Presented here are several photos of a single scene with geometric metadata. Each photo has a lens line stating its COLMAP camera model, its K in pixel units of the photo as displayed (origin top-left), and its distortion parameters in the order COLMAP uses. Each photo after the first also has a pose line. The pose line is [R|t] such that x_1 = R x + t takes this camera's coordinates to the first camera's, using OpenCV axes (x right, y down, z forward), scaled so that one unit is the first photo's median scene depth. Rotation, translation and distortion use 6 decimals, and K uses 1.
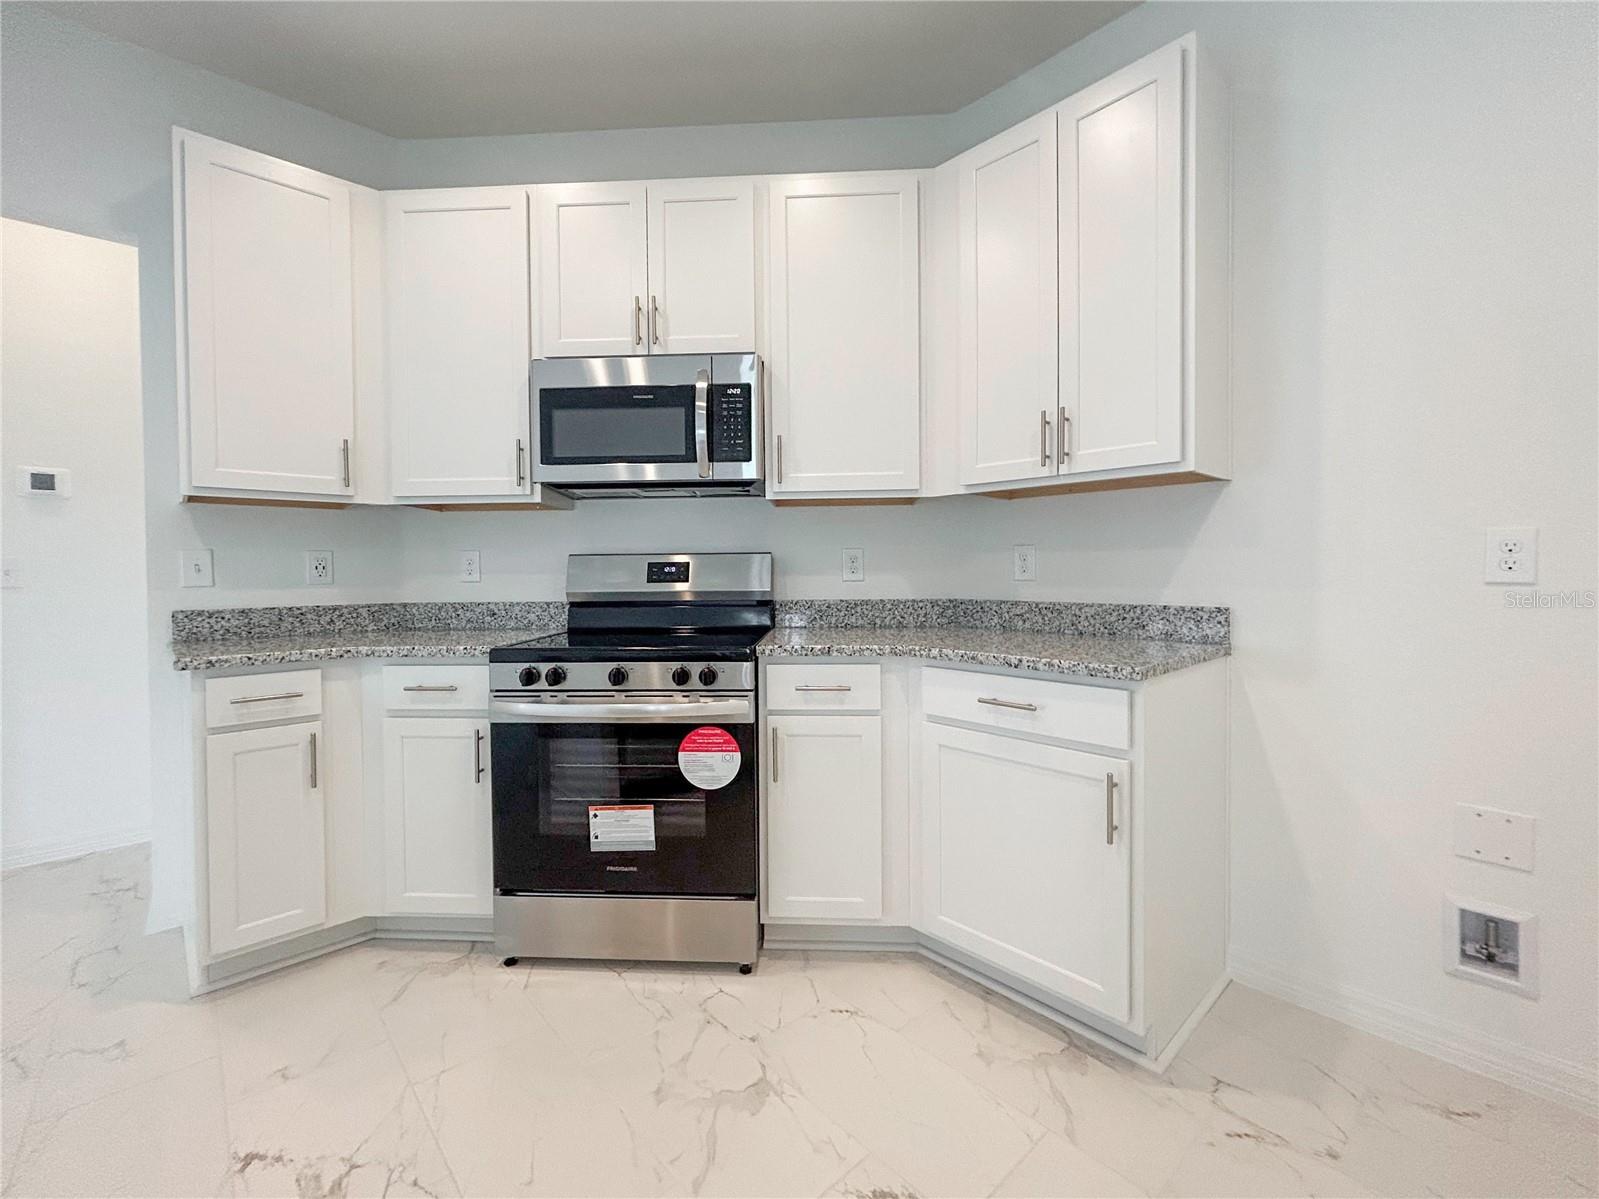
lens RADIAL K [[683.2, 0, 794.0], [0, 683.2, 578.1], [0, 0, 1]] dist [0.001280, 0.000027]
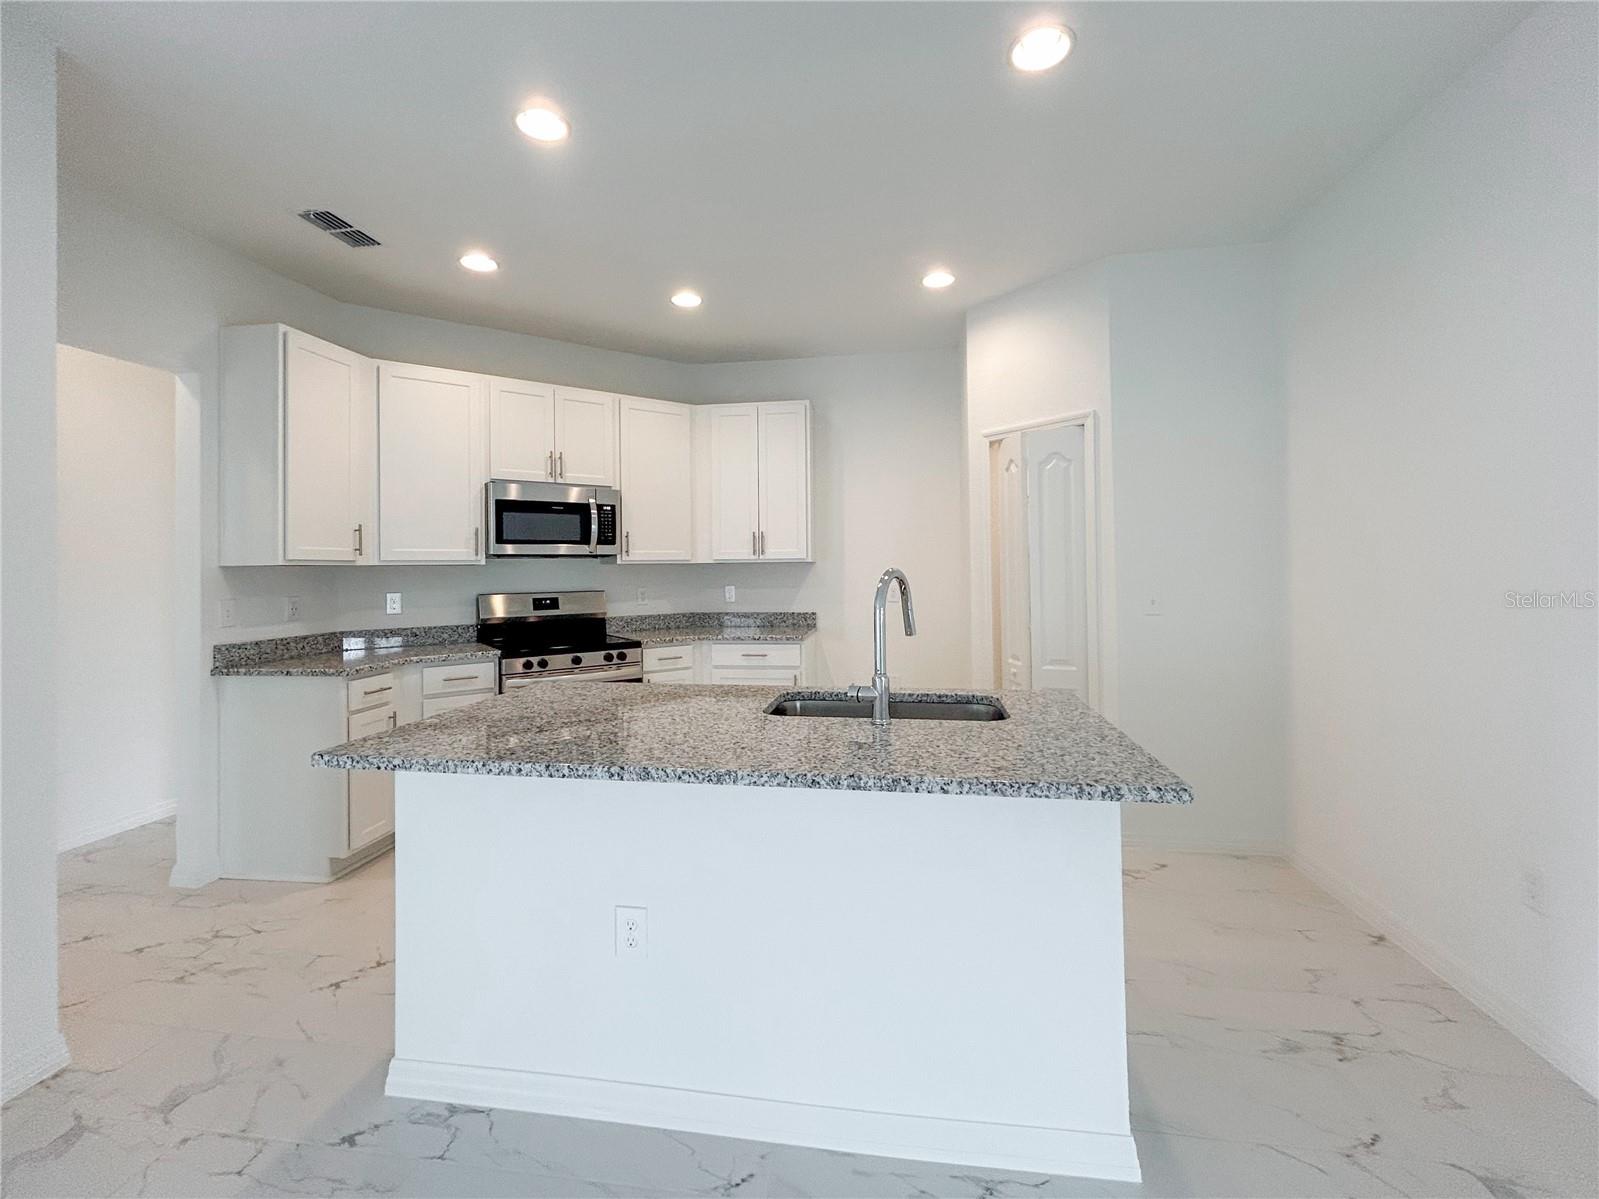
lens RADIAL K [[683.2, 0, 794.0], [0, 683.2, 578.1], [0, 0, 1]] dist [0.001280, 0.000027]
pose [[0.775840, -0.009041, 0.630864, -0.866717], [0.012320, 0.999924, -0.000821, -0.070486], [-0.630809, 0.008409, 0.775893, -0.778881]]
